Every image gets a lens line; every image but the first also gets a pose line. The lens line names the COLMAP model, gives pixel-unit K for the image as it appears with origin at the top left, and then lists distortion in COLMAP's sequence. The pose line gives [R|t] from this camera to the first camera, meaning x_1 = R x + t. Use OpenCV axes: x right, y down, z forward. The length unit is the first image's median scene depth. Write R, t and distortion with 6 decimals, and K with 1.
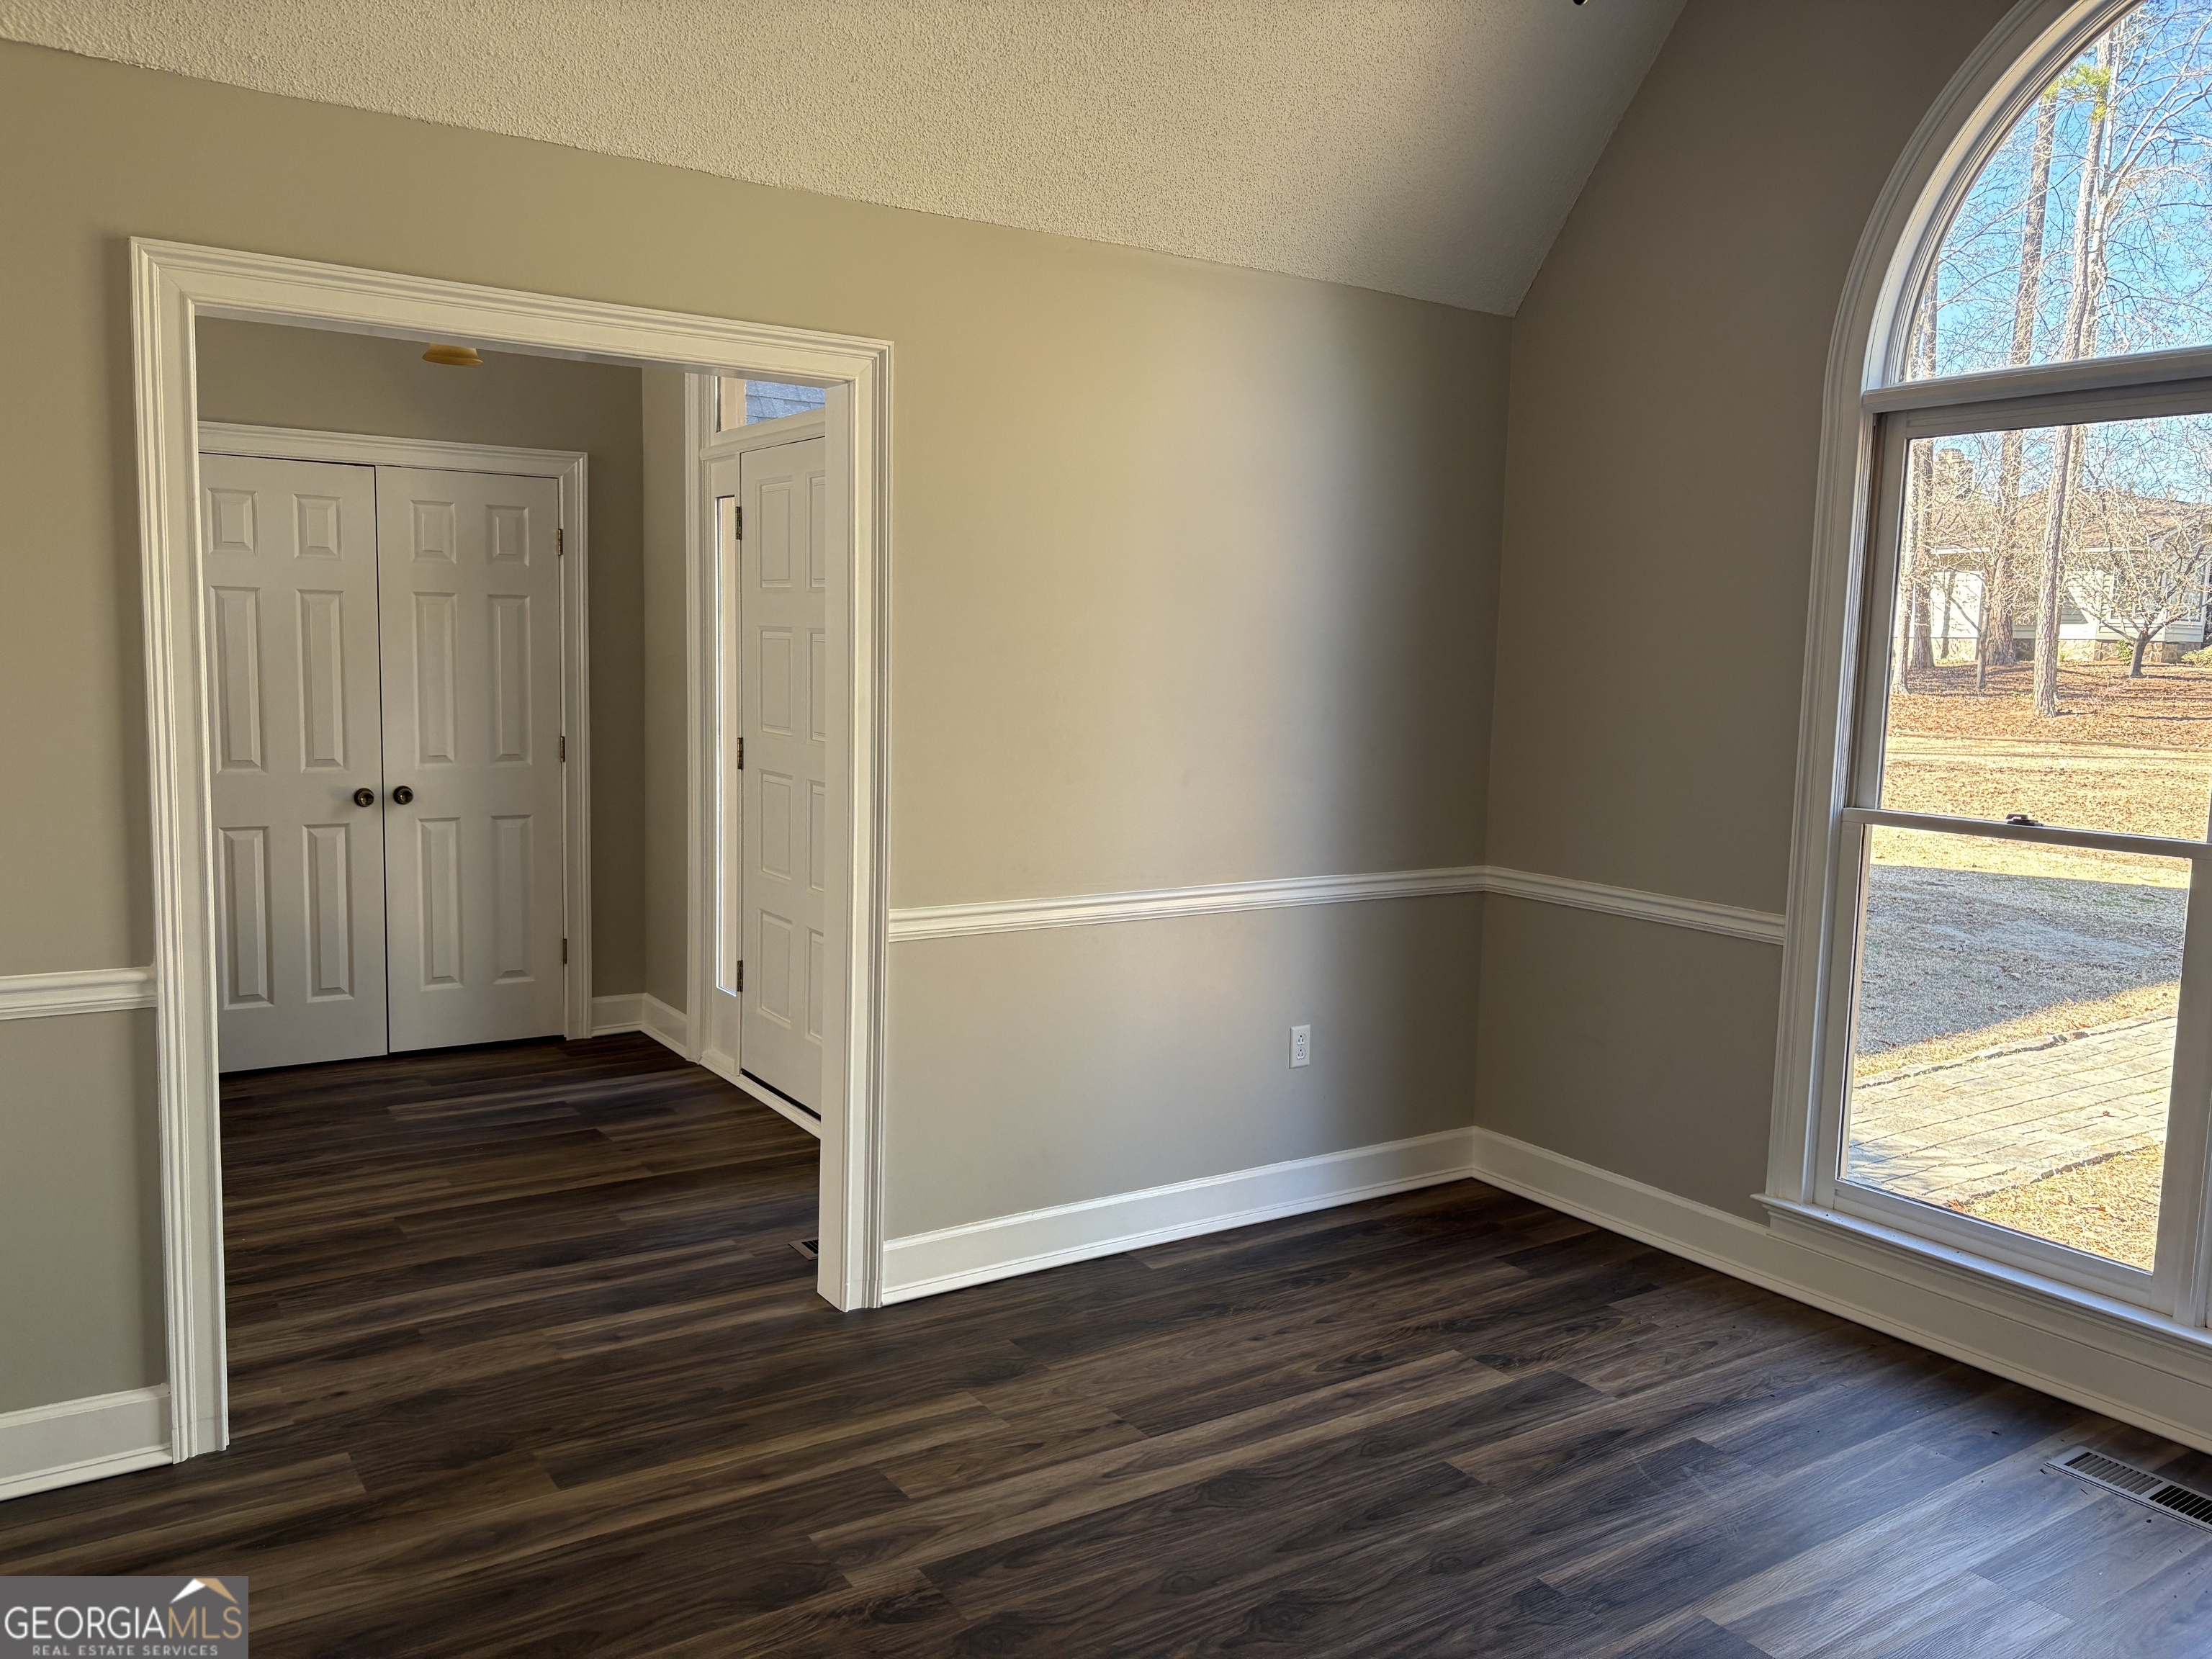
lens RADIAL K [[1706.0, 0, 1107.7], [0, 1706.0, 825.2], [0, 0, 1]] dist [0.055038, -0.034549]
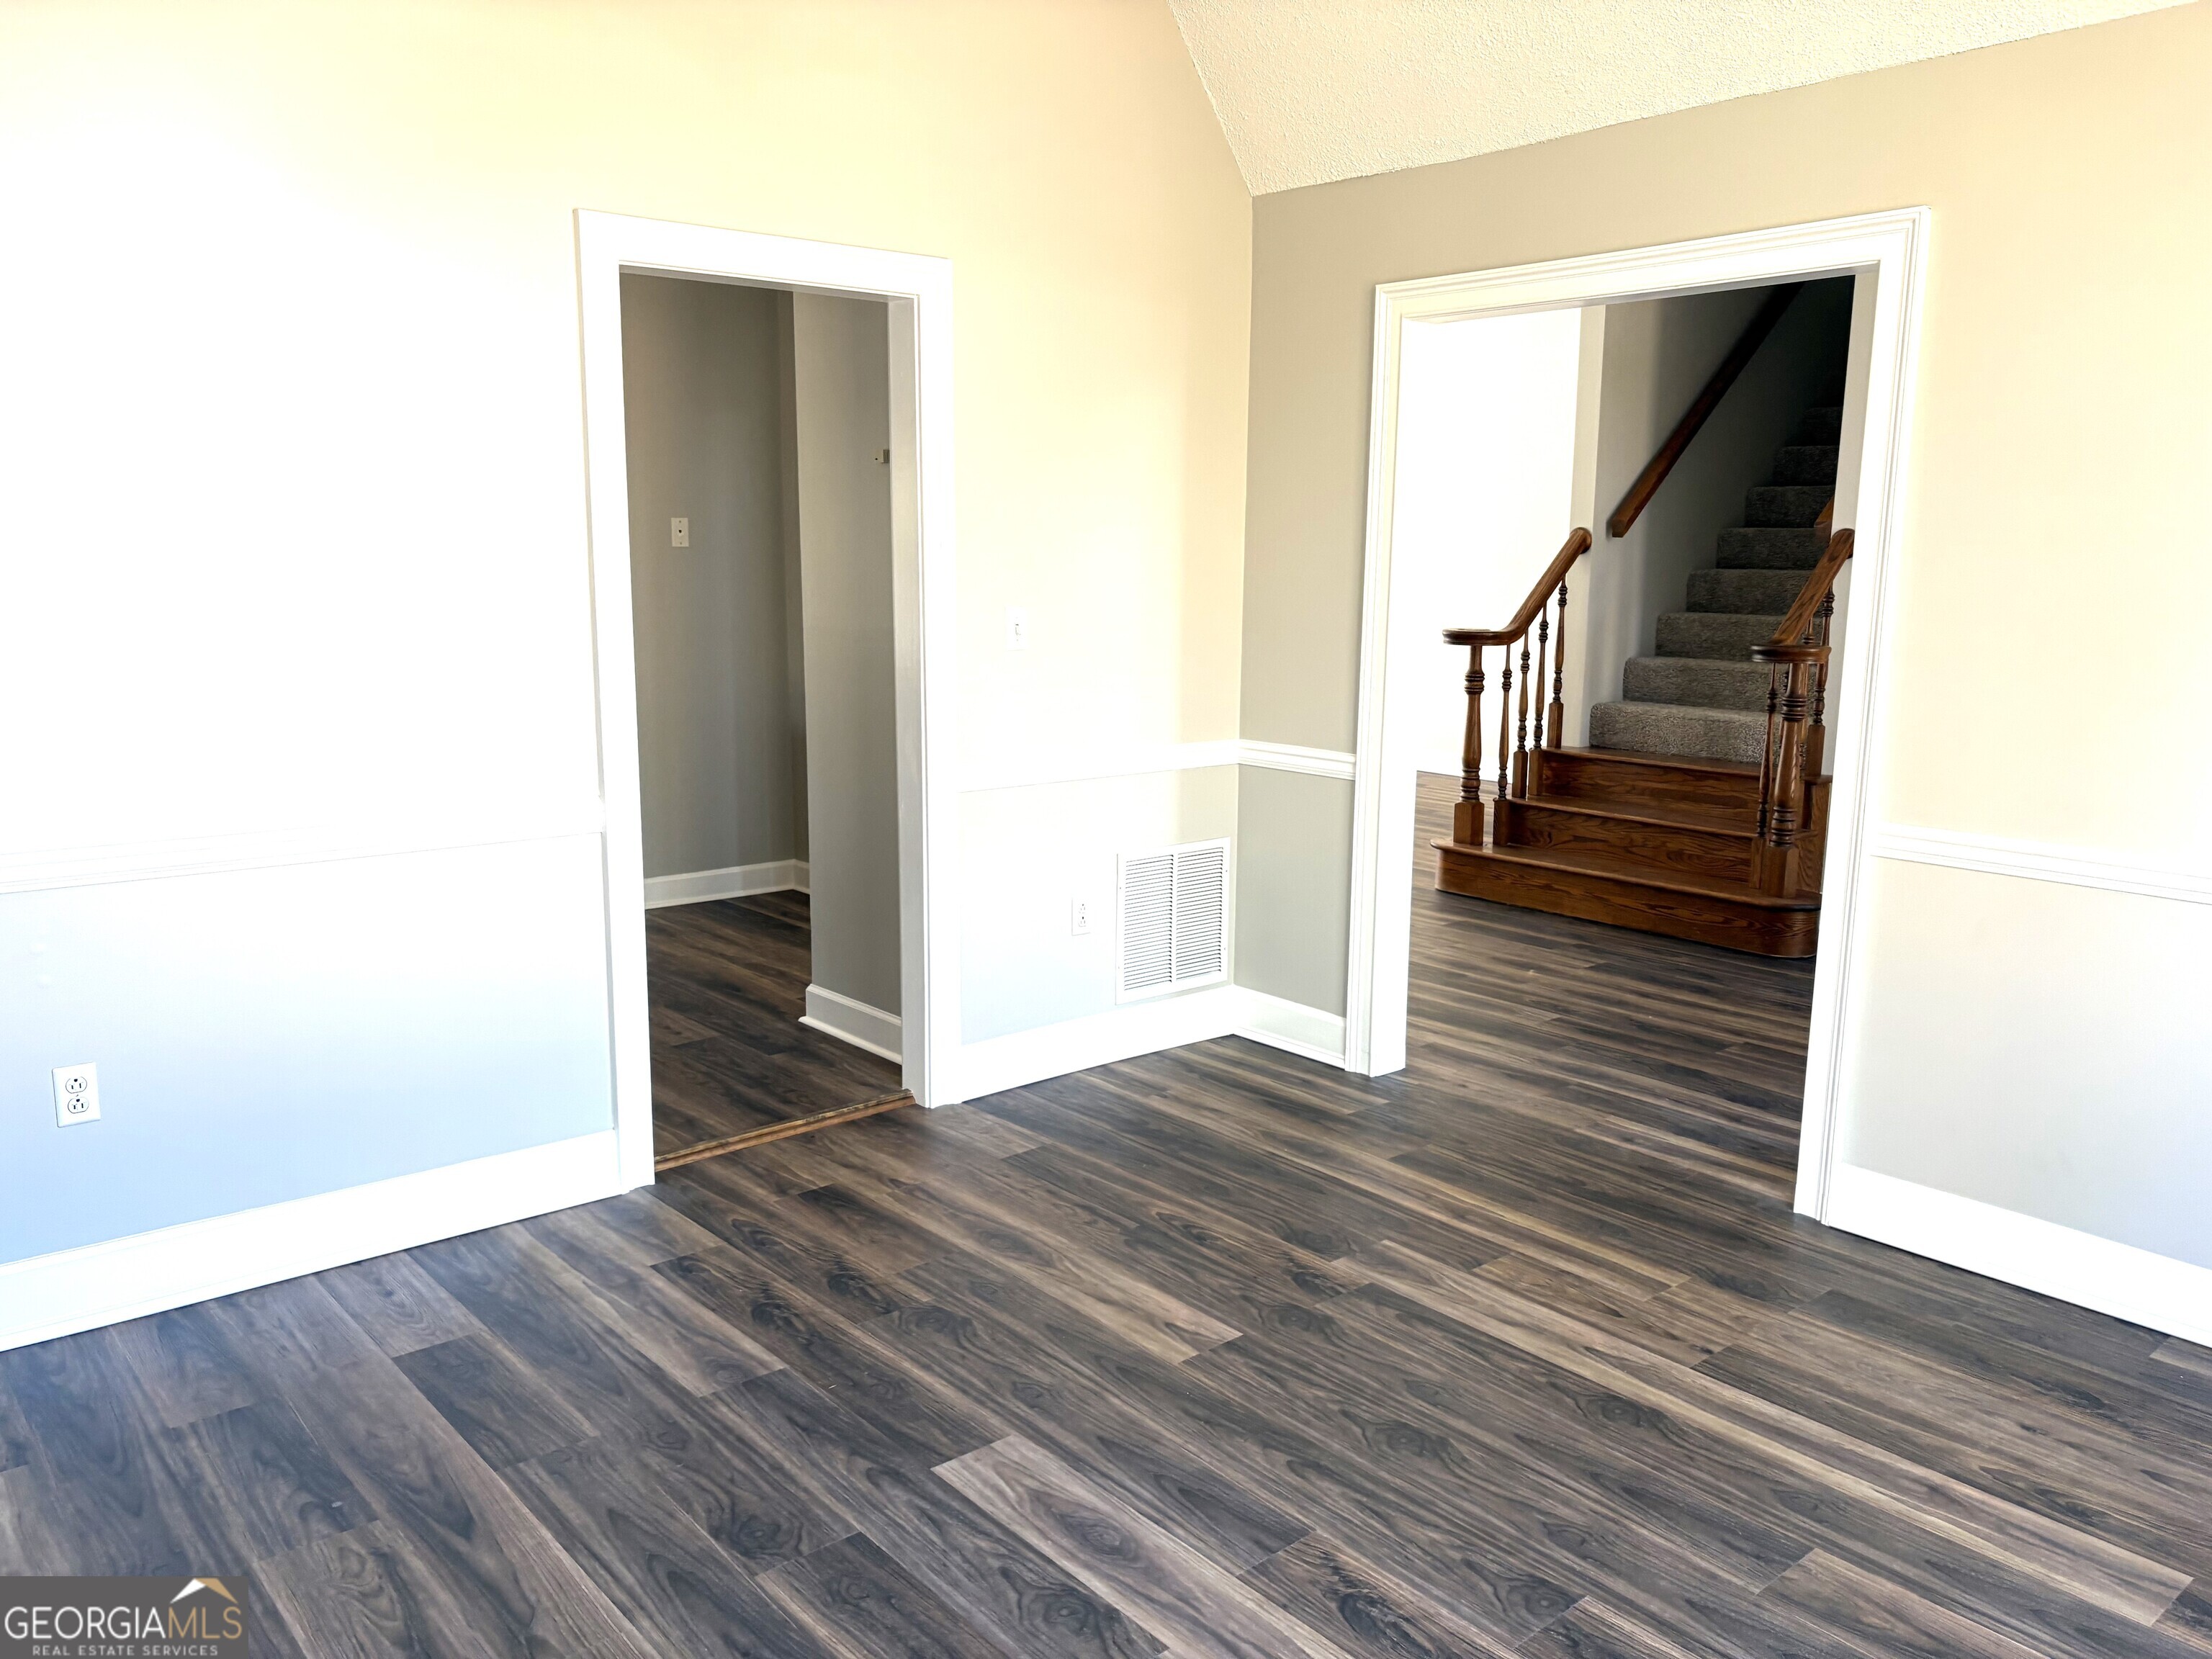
lens RADIAL K [[1706.0, 0, 1111.6], [0, 1706.0, 830.8], [0, 0, 1]] dist [0.055038, -0.034549]
pose [[0.099083, 0.134841, -0.985901, 0.906939], [-0.111295, 0.986061, 0.123678, -0.016575], [0.988836, 0.097472, 0.112709, 0.563351]]
